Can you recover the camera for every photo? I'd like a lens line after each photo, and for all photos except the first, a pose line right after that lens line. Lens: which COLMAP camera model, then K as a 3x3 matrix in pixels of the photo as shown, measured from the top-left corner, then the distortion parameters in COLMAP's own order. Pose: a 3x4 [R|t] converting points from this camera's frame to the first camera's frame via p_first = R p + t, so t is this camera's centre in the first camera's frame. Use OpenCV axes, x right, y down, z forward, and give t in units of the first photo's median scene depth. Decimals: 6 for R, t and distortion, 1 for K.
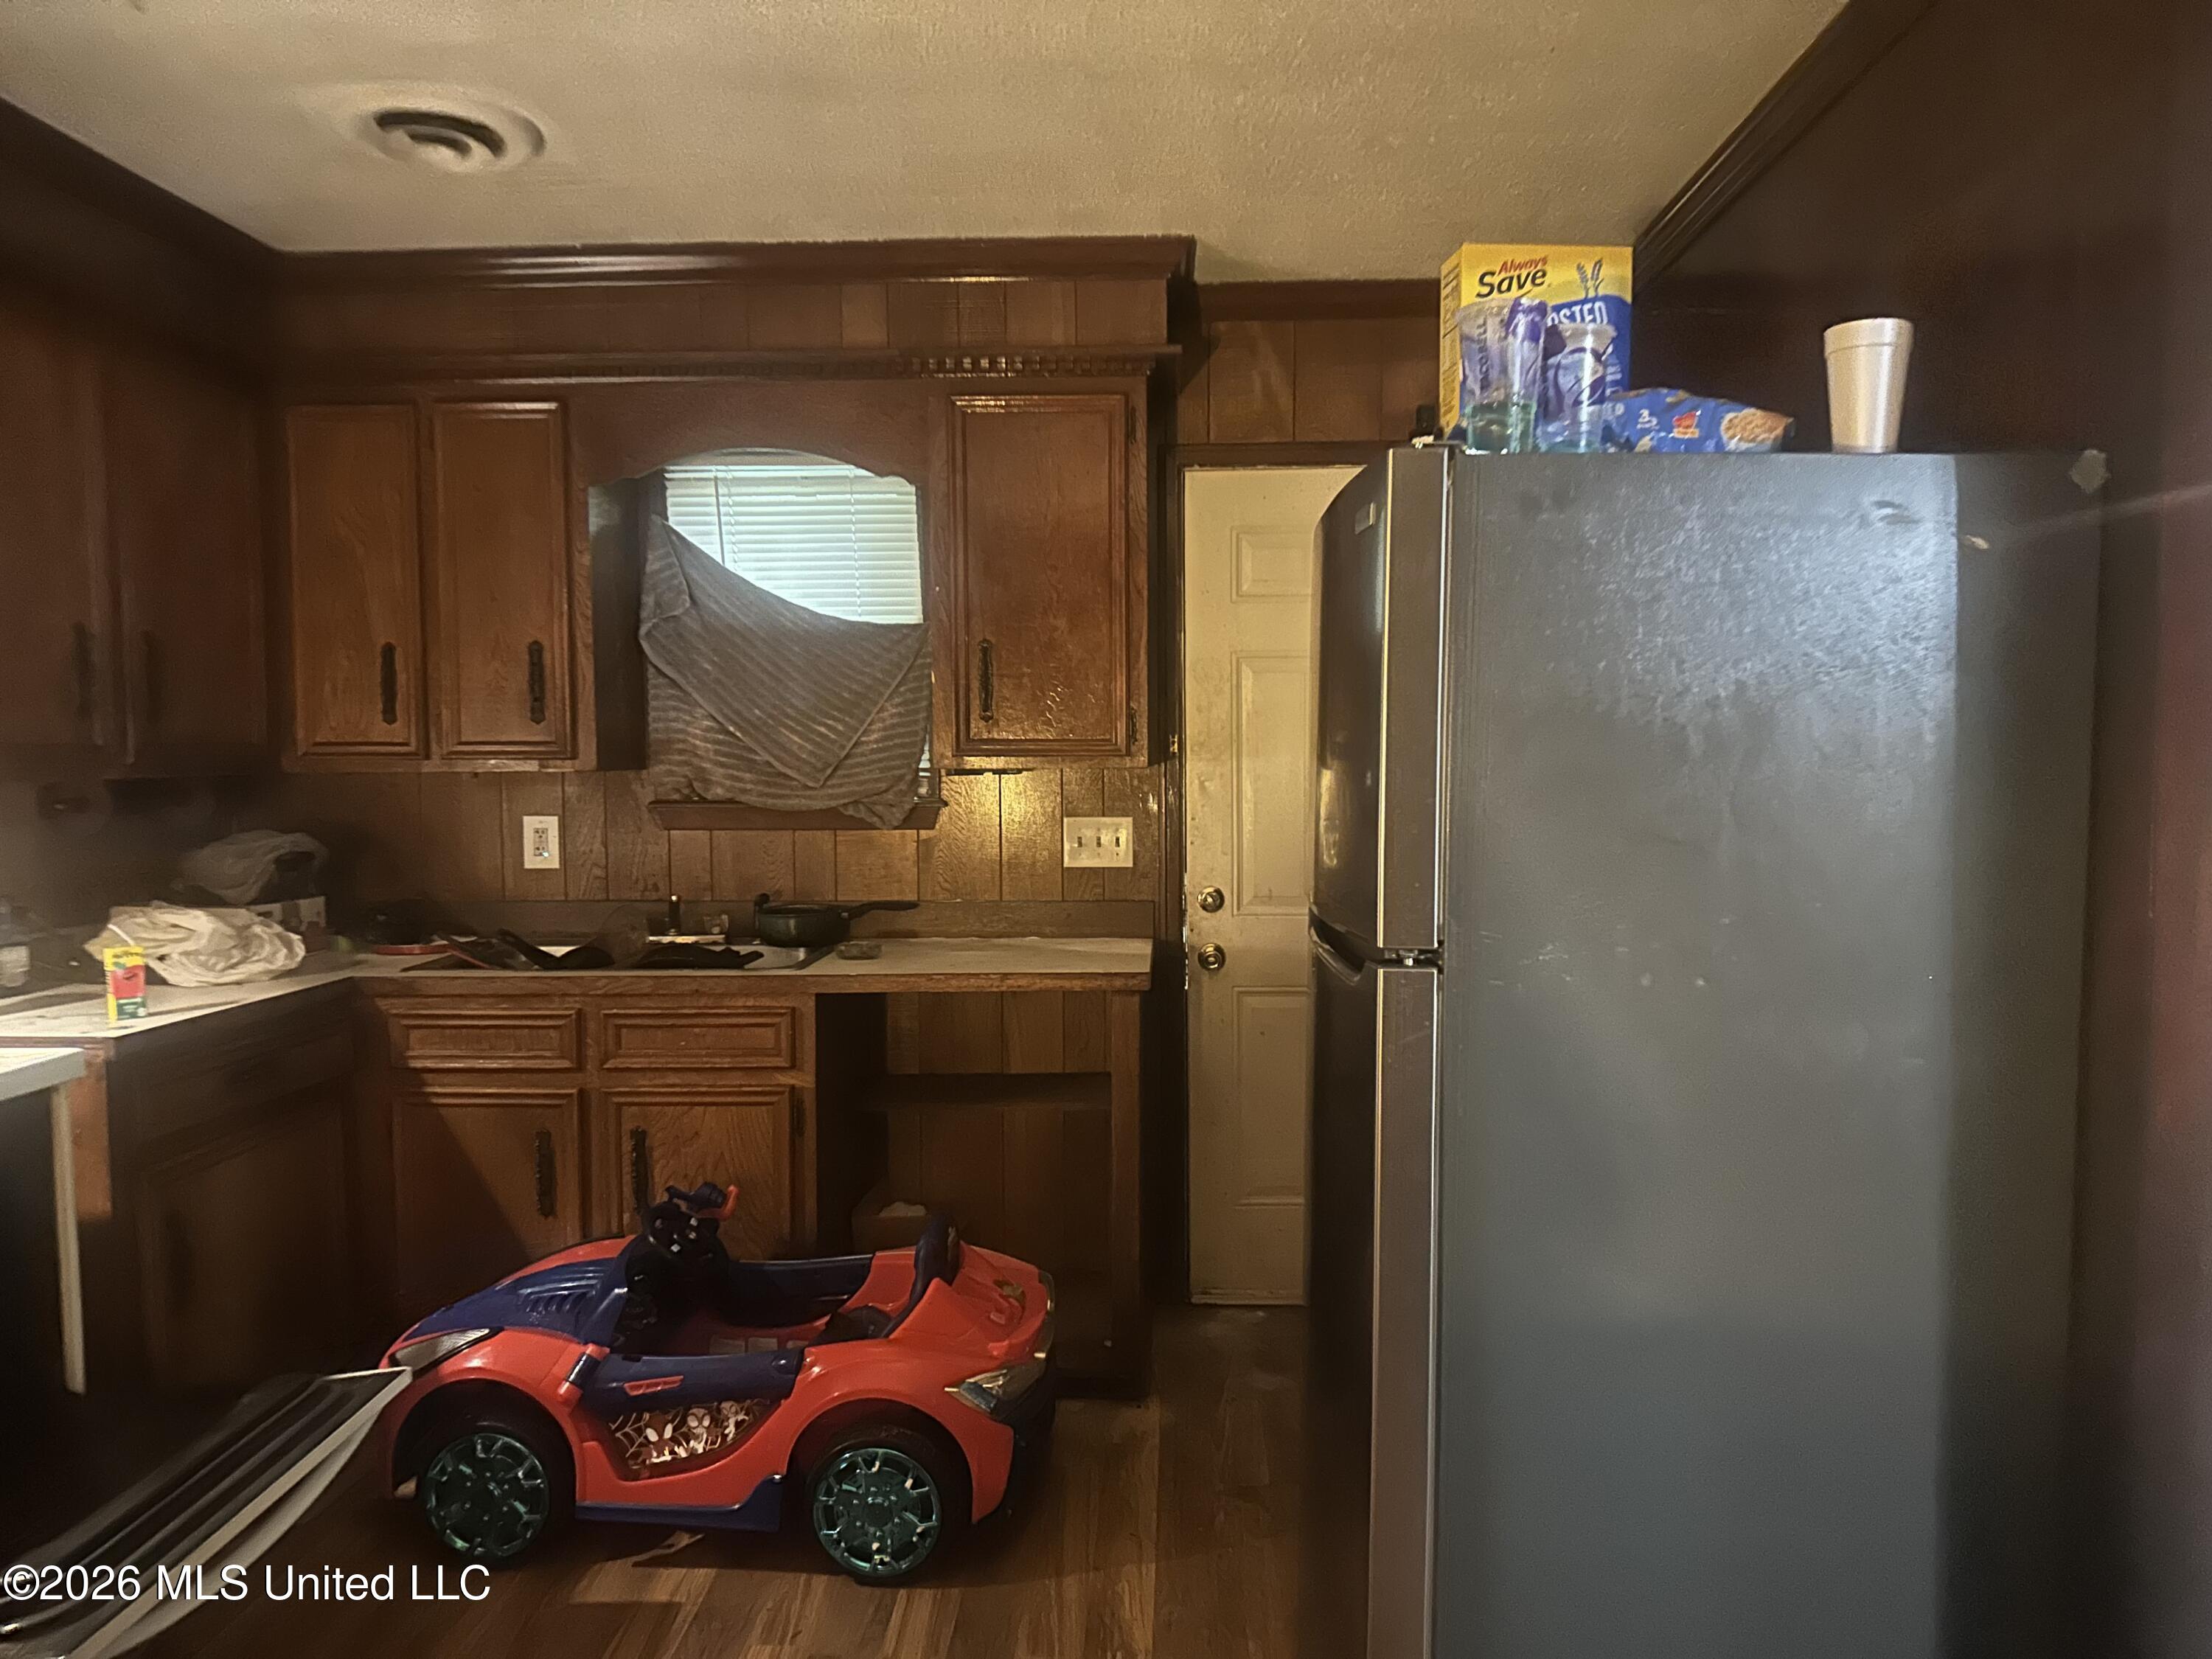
lens RADIAL K [[1568.6, 0, 1097.0], [0, 1568.6, 835.9], [0, 0, 1]] dist [0.034848, -0.043451]
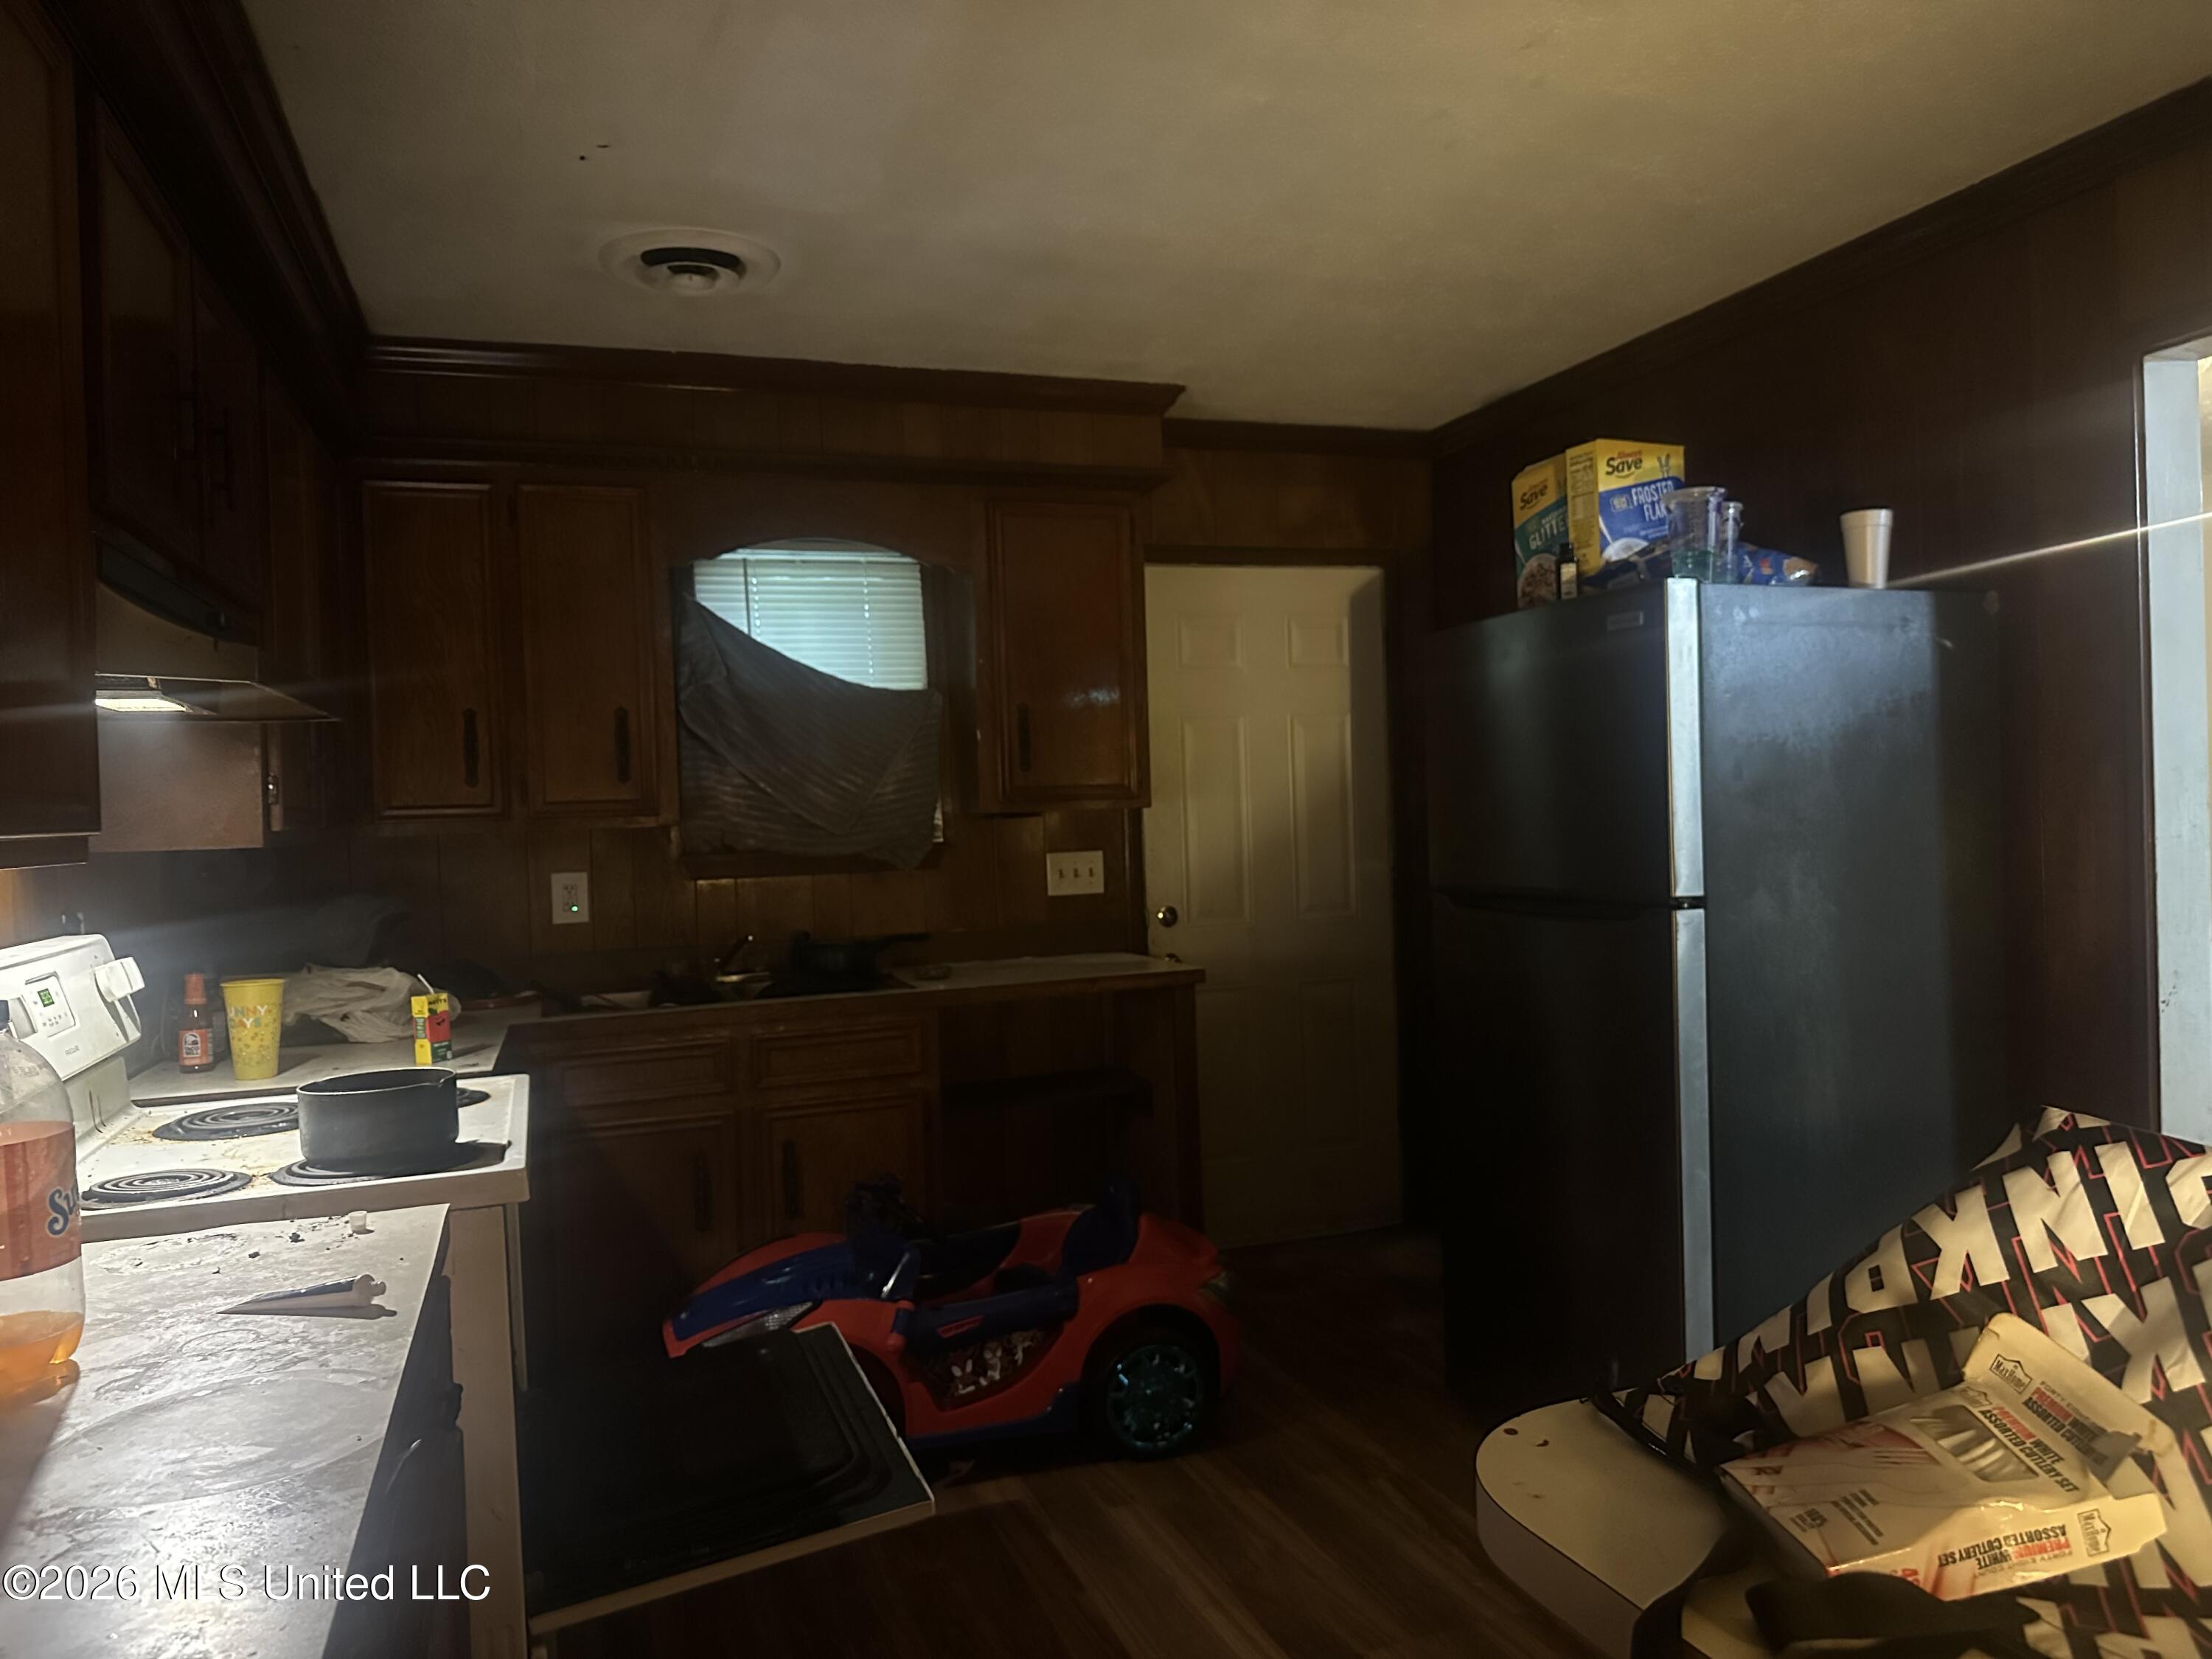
lens RADIAL K [[1568.6, 0, 1090.6], [0, 1568.6, 834.6], [0, 0, 1]] dist [0.034848, -0.043451]
pose [[0.928732, -0.034814, 0.369114, -0.503031], [0.050557, 0.998174, -0.033063, 0.017389], [-0.367289, 0.049368, 0.928796, -0.128334]]
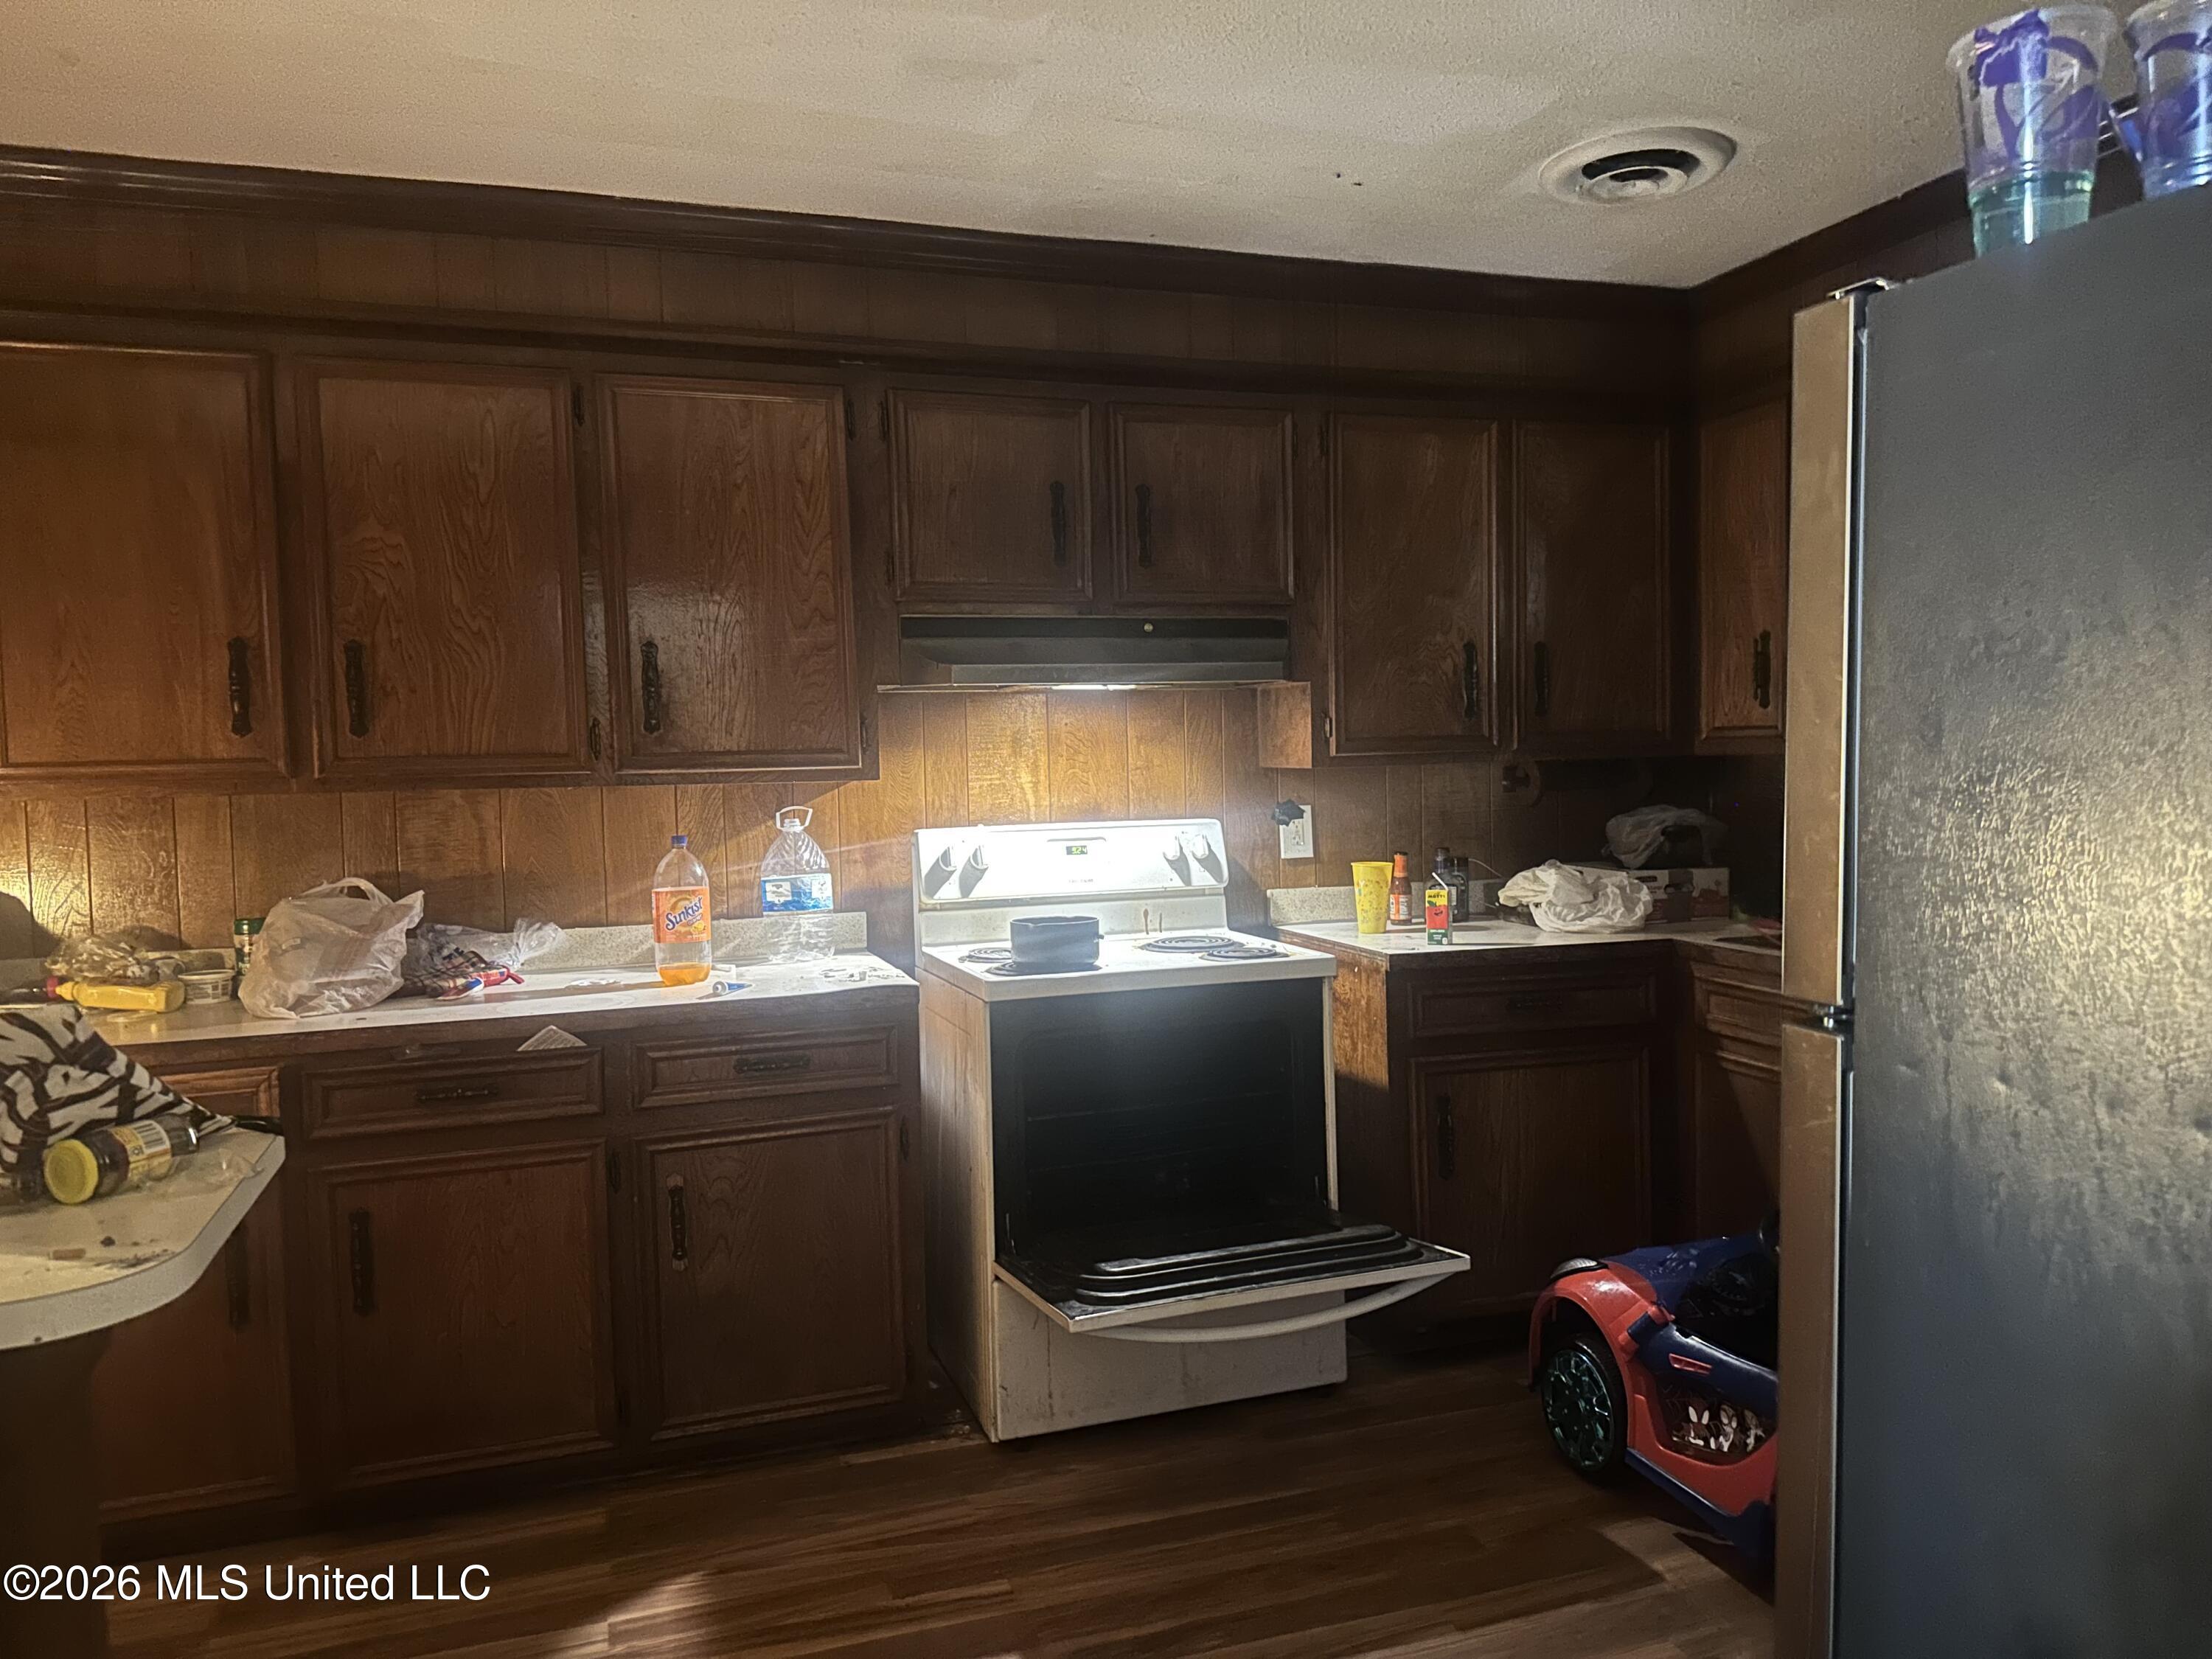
lens RADIAL K [[1568.6, 0, 1104.8], [0, 1568.6, 830.7], [0, 0, 1]] dist [0.034848, -0.043451]
pose [[0.374043, 0.047164, -0.926211, 0.406976], [-0.034625, 0.998720, 0.036873, -0.014445], [0.926765, 0.018278, 0.375197, 0.218644]]
